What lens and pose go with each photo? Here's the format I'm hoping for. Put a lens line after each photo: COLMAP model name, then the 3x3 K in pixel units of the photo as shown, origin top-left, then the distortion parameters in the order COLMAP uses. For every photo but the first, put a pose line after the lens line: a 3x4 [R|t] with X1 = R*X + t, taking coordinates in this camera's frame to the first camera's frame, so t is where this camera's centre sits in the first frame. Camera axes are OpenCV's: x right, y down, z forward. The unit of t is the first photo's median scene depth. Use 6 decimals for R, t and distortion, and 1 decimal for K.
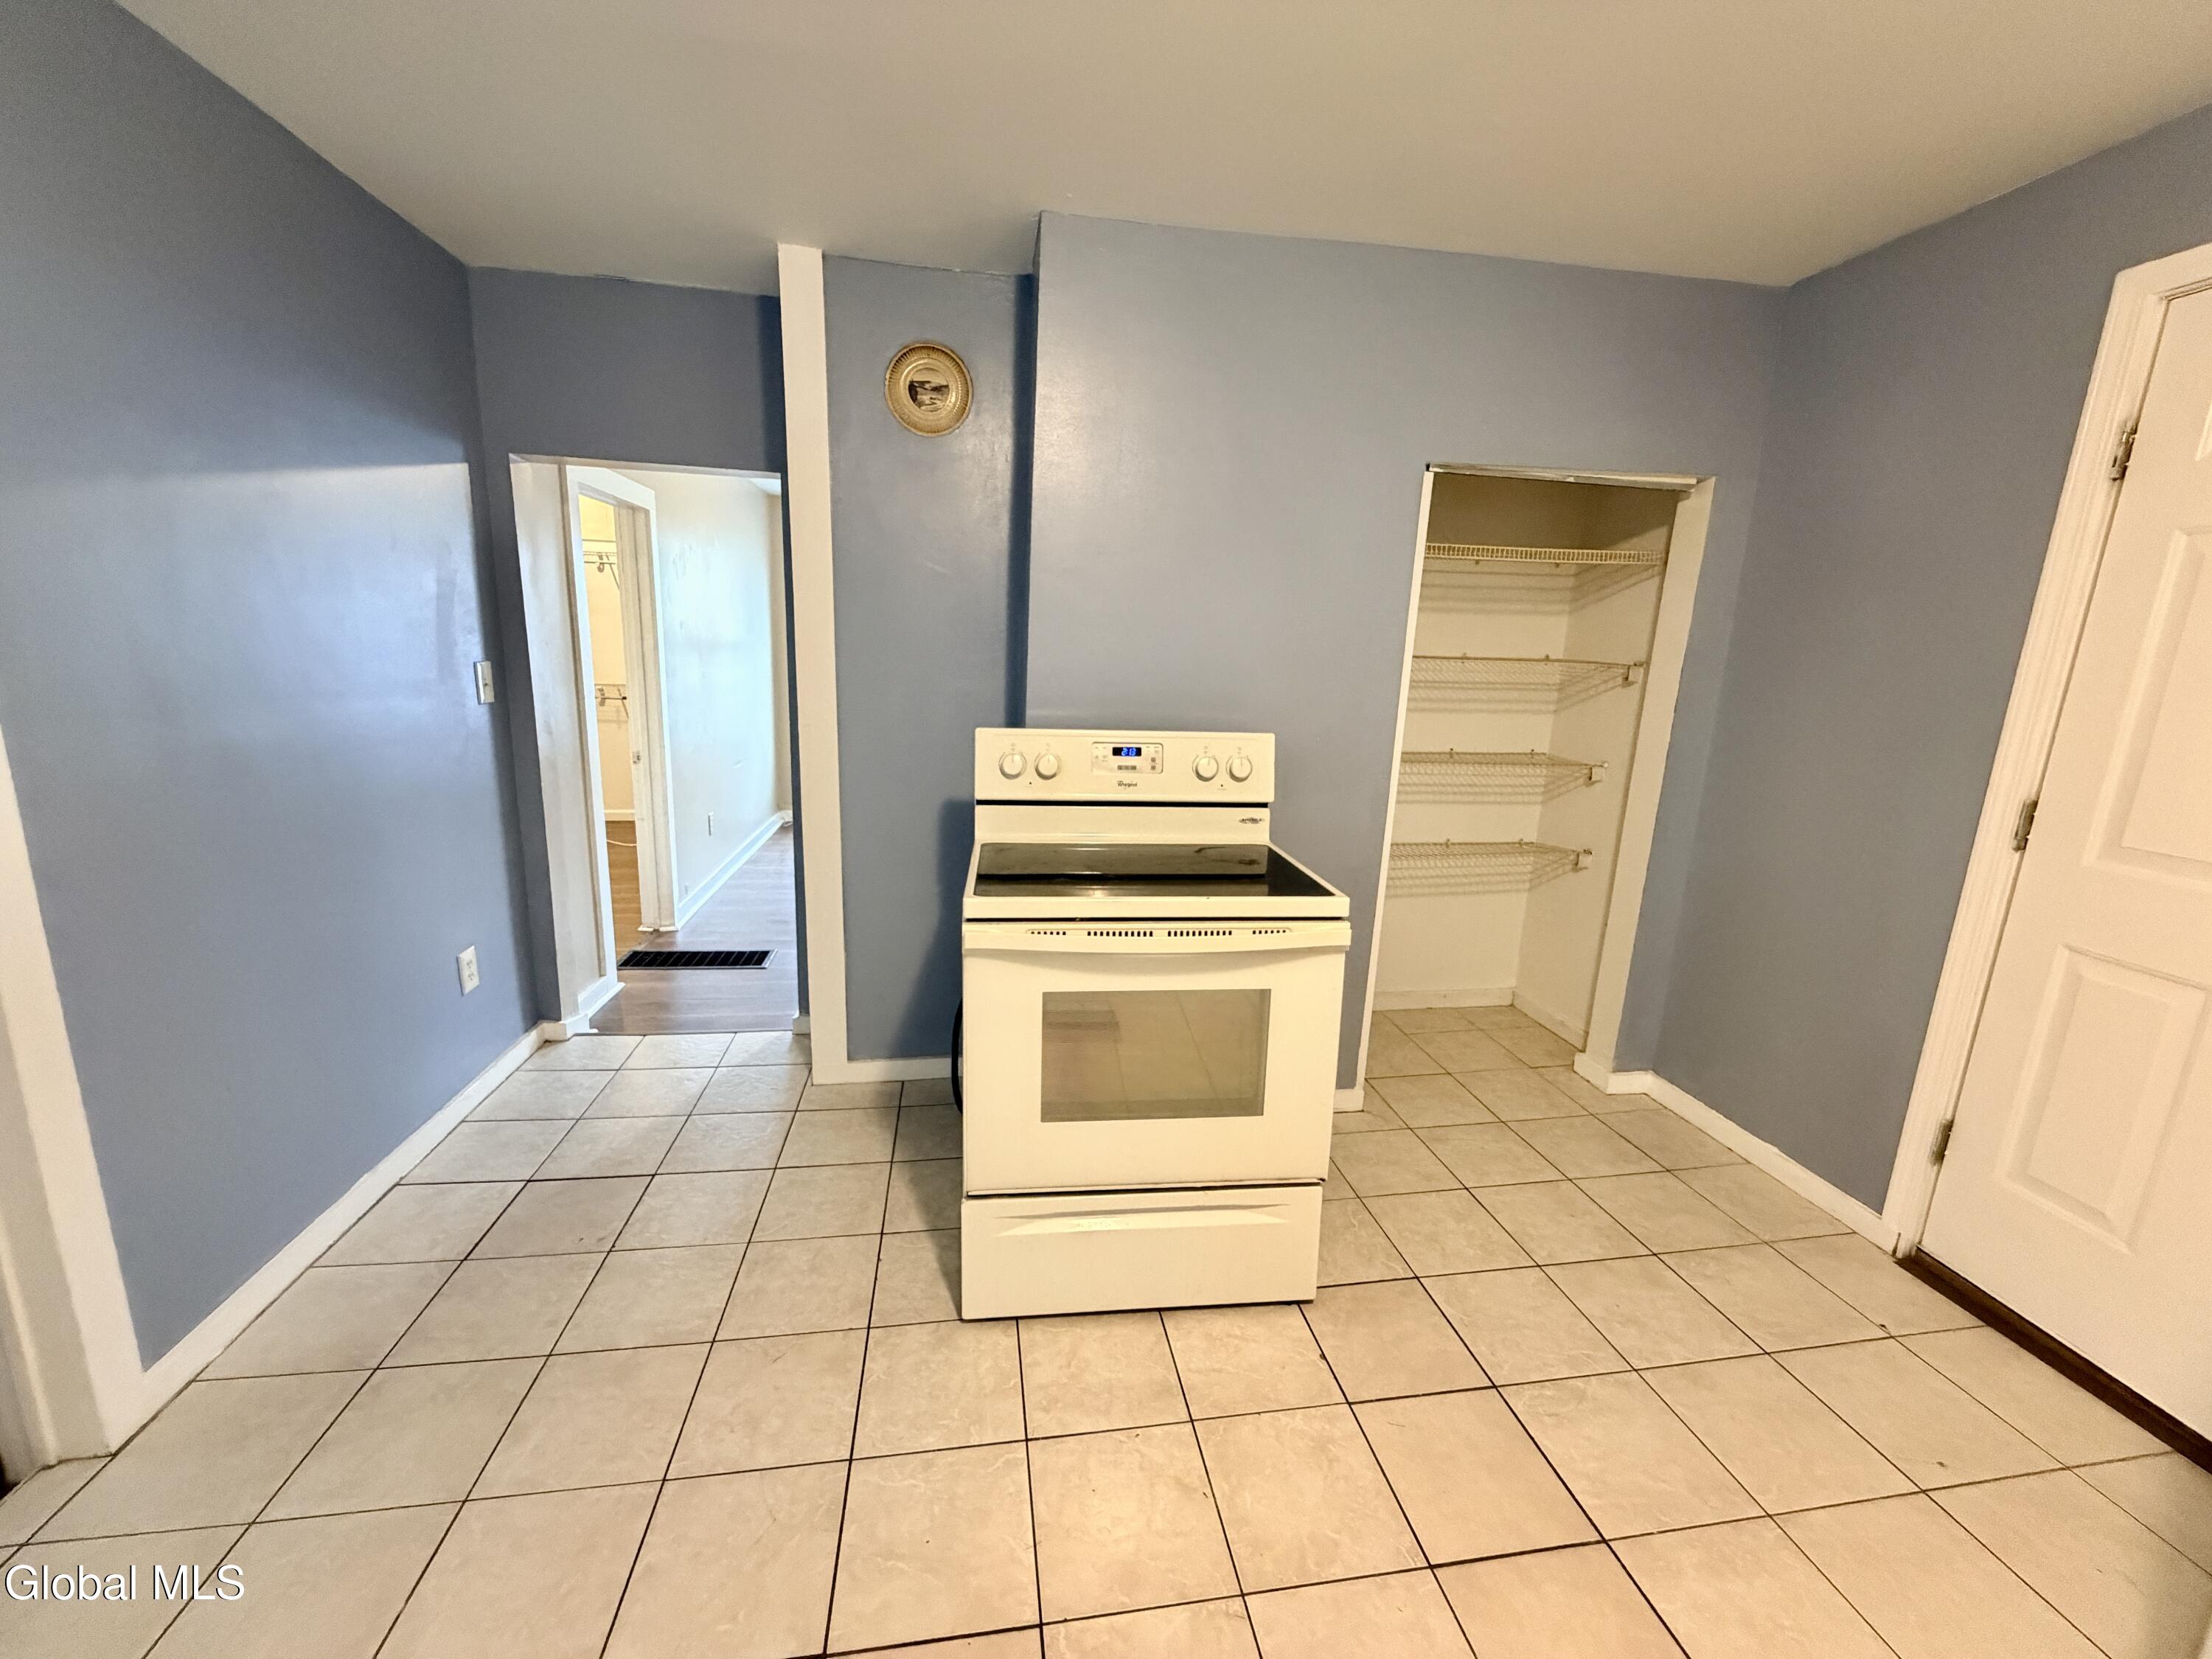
lens RADIAL K [[882.8, 0, 1102.9], [0, 882.8, 828.4], [0, 0, 1]] dist [0.001200, -0.000065]
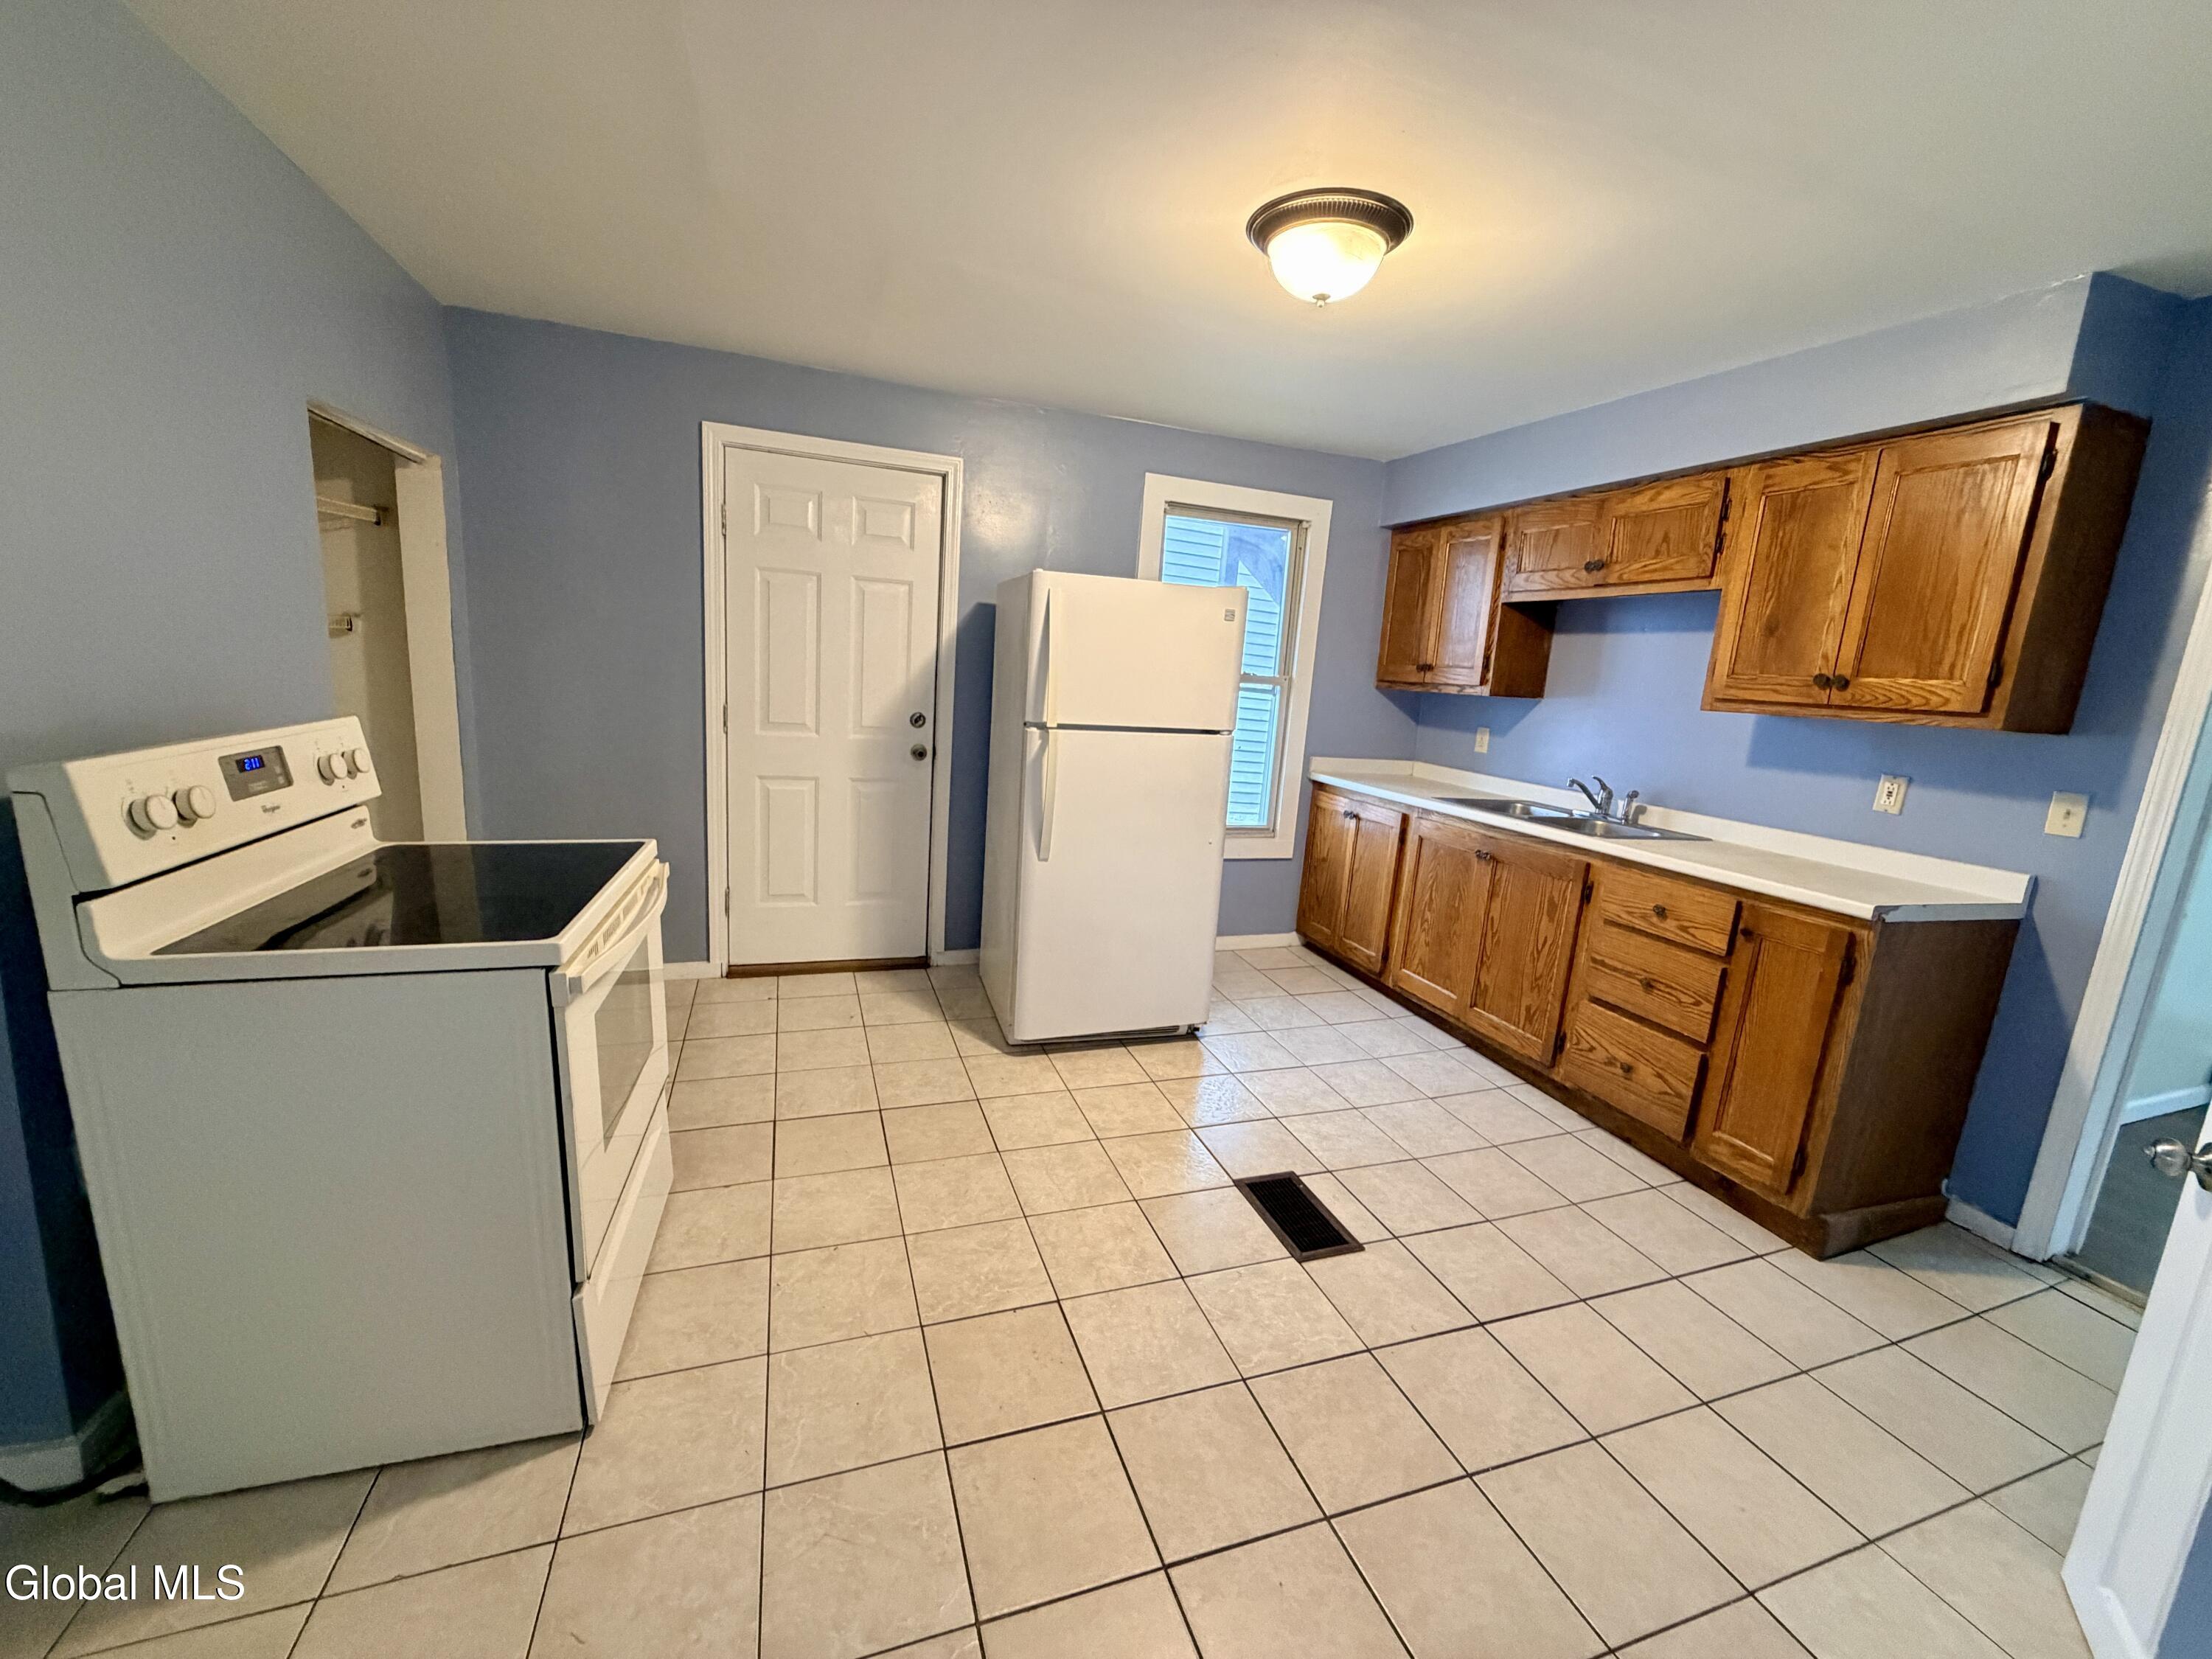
lens RADIAL K [[881.0, 0, 1100.8], [0, 881.0, 828.4], [0, 0, 1]] dist [0.000511, -0.000198]
pose [[-0.177964, -0.230870, 0.956571, -0.982504], [0.126566, 0.958644, 0.254918, -0.165998], [-0.975864, 0.166436, -0.141384, 0.575283]]
